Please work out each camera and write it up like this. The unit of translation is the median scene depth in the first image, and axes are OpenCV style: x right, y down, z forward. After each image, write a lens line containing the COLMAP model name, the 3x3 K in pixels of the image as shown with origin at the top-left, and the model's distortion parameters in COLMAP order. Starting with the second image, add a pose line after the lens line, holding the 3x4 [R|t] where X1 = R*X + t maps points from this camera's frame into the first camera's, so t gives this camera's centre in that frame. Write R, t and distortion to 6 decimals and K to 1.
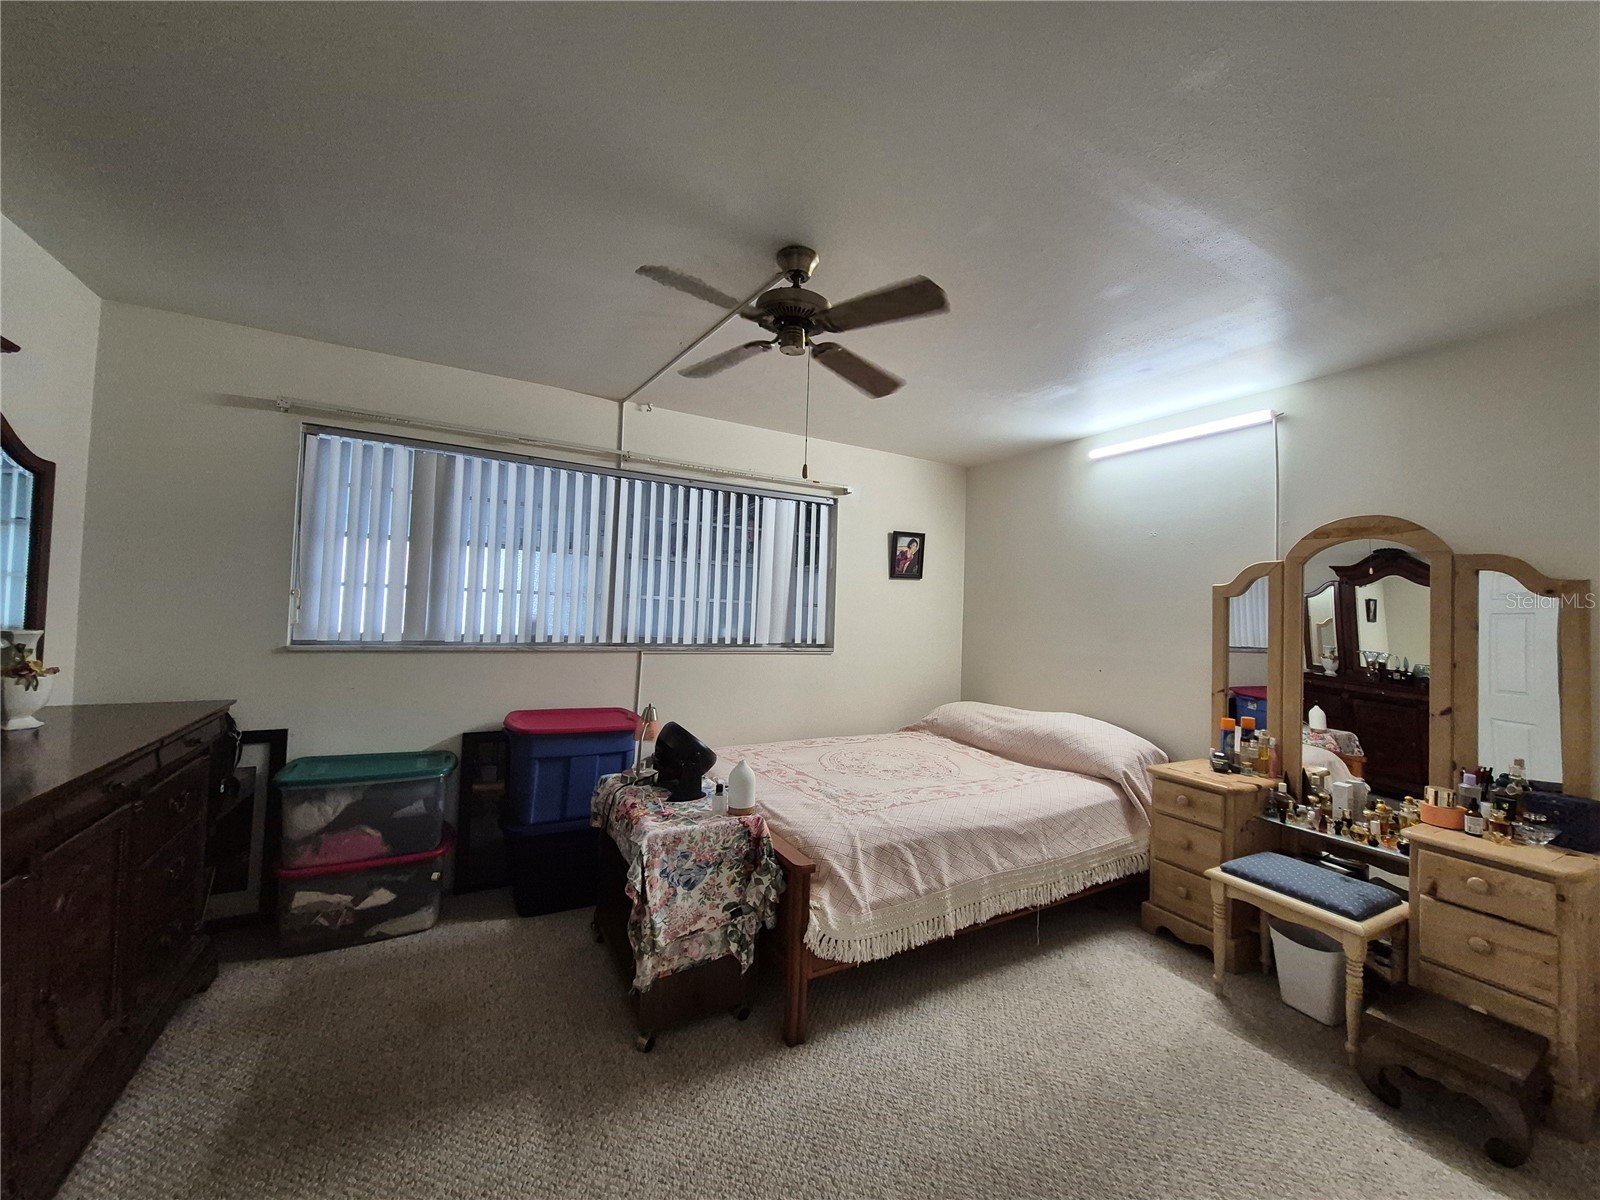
lens RADIAL K [[631.7, 0, 810.2], [0, 631.7, 595.0], [0, 0, 1]] dist [0.003486, -0.000570]
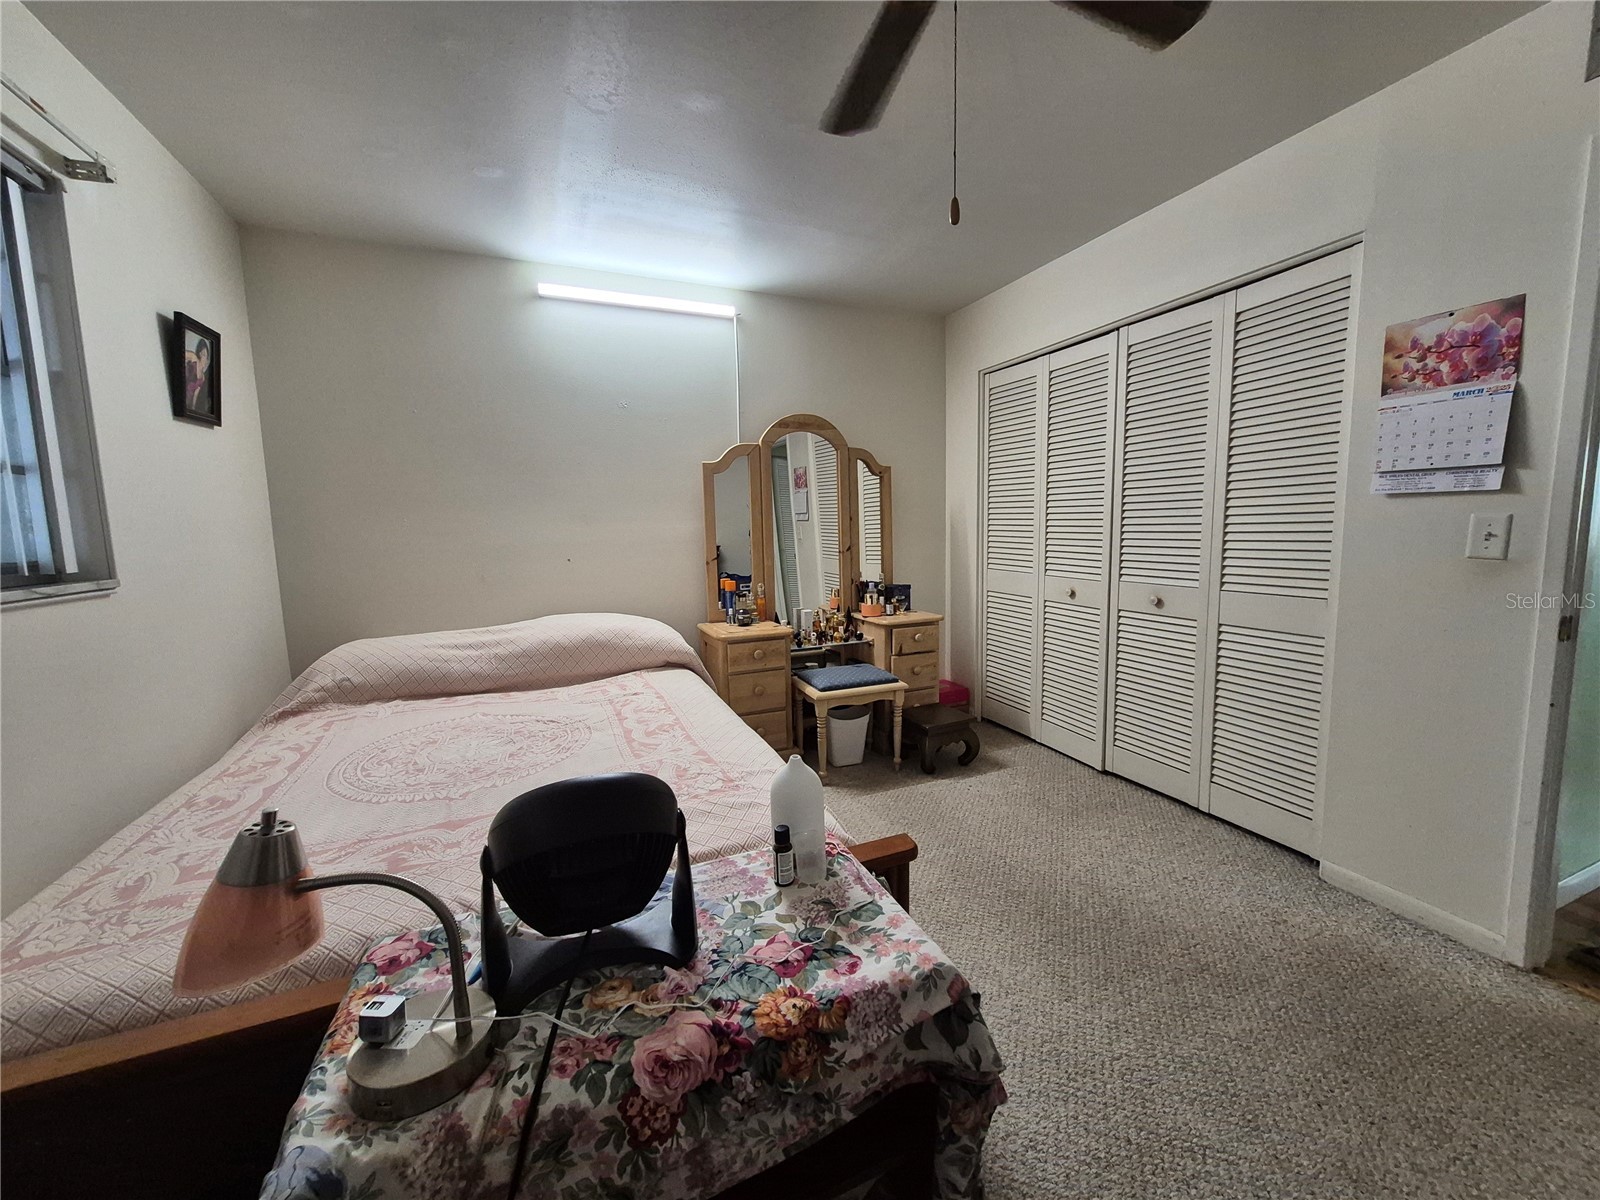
lens RADIAL K [[631.7, 0, 810.2], [0, 631.7, 595.0], [0, 0, 1]] dist [0.003486, -0.000570]
pose [[0.090773, -0.148173, 0.984787, -0.512535], [0.000134, 0.988871, 0.148775, 0.055058], [-0.995872, -0.013373, 0.089783, 0.839723]]
